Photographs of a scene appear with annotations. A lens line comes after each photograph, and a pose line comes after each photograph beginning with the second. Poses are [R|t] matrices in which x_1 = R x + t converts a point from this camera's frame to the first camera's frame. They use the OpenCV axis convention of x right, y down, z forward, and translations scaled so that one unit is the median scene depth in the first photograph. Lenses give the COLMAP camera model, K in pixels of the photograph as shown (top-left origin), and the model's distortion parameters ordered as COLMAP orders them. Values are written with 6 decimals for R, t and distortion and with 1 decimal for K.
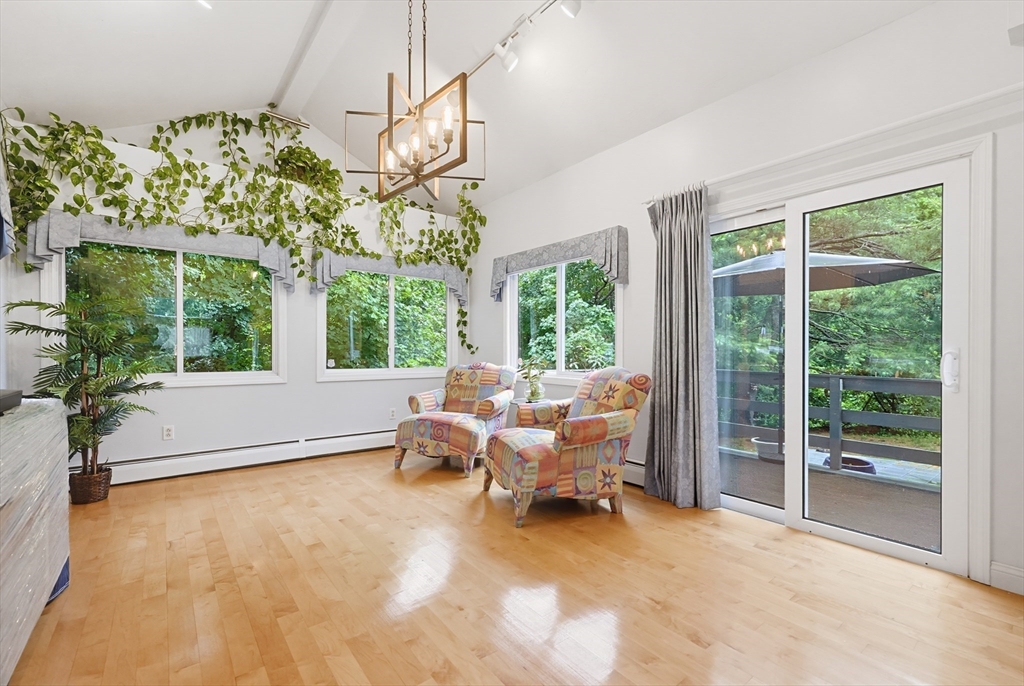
lens RADIAL K [[442.9, 0, 509.6], [0, 442.9, 351.6], [0, 0, 1]] dist [0.002418, -0.000783]
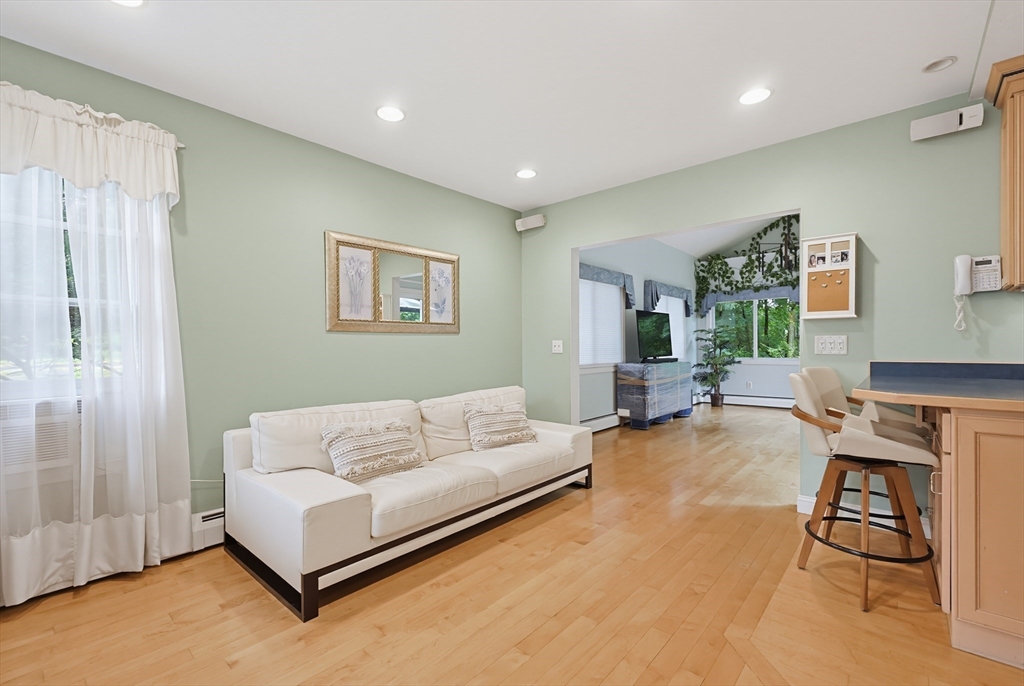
lens RADIAL K [[442.9, 0, 510.2], [0, 442.9, 346.9], [0, 0, 1]] dist [0.002418, -0.000783]
pose [[0.164822, -0.000052, -0.986323, 1.206168], [0.003696, 0.999993, 0.000565, -0.008567], [0.986316, -0.003738, 0.164821, -0.519121]]
